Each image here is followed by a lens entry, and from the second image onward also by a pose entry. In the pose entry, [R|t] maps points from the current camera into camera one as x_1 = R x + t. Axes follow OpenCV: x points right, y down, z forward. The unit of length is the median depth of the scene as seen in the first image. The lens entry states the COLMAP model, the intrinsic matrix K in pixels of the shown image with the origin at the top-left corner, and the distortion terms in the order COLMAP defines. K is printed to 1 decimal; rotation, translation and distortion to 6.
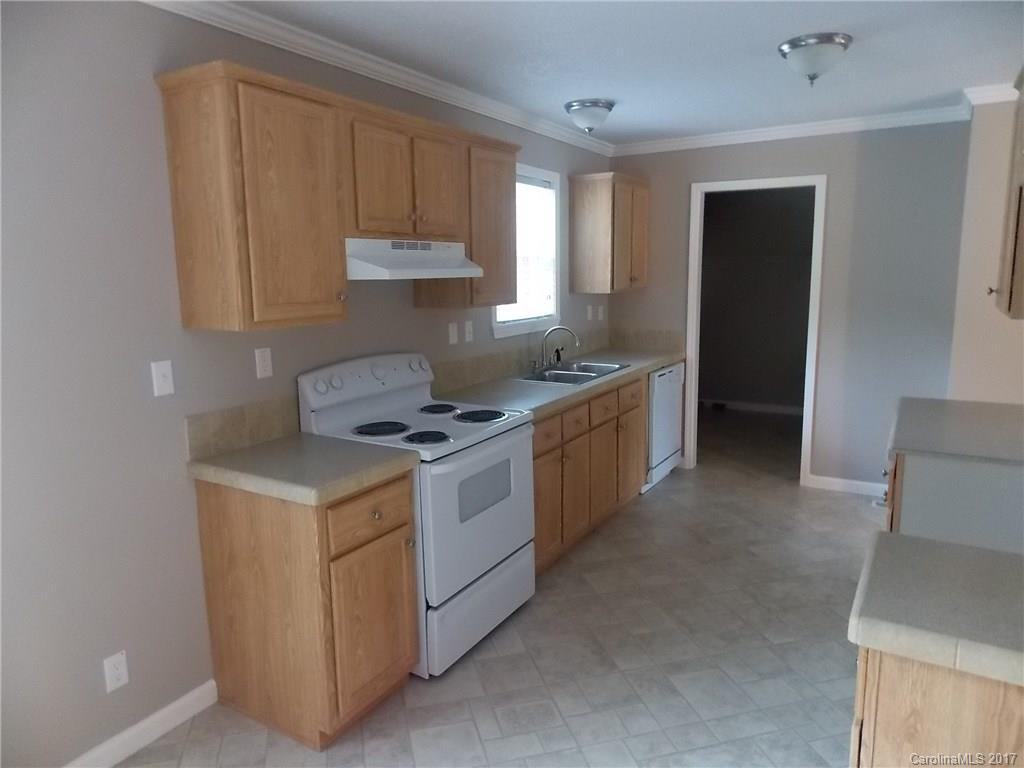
lens RADIAL K [[680.9, 0, 510.7], [0, 680.9, 382.4], [0, 0, 1]] dist [0.018168, -0.009941]
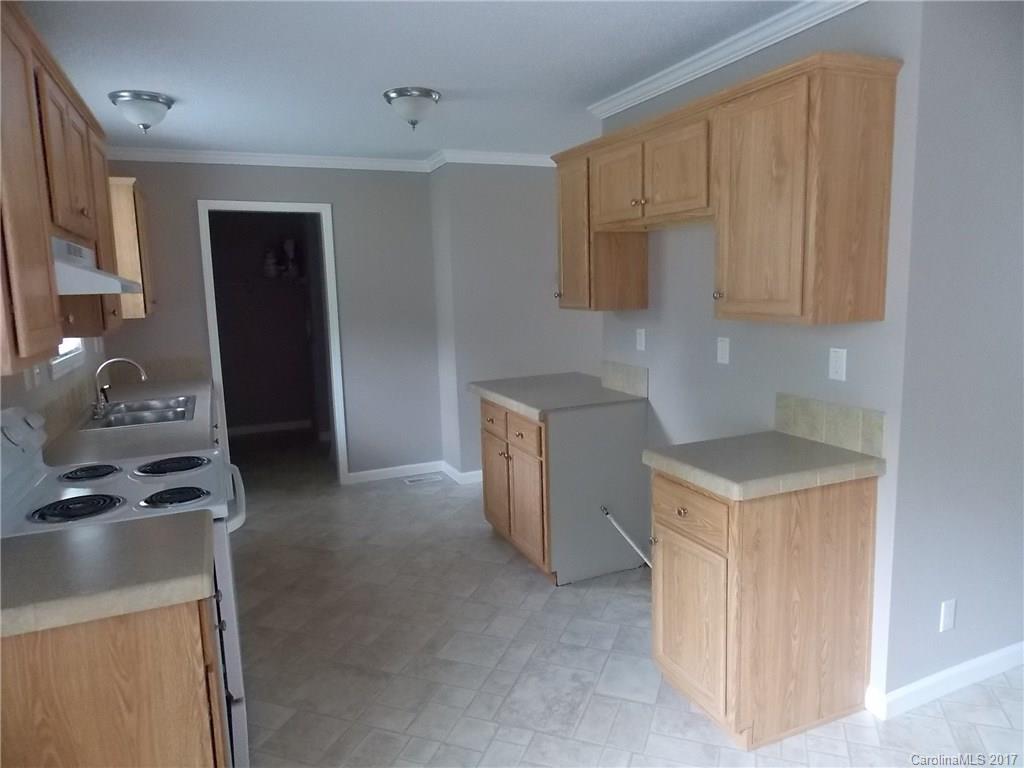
lens RADIAL K [[680.9, 0, 516.3], [0, 680.9, 379.9], [0, 0, 1]] dist [0.018168, -0.009941]
pose [[0.578438, -0.120514, 0.806775, -0.474331], [0.157099, 0.986970, 0.034794, -0.015620], [-0.800456, 0.106617, 0.589834, 0.201386]]
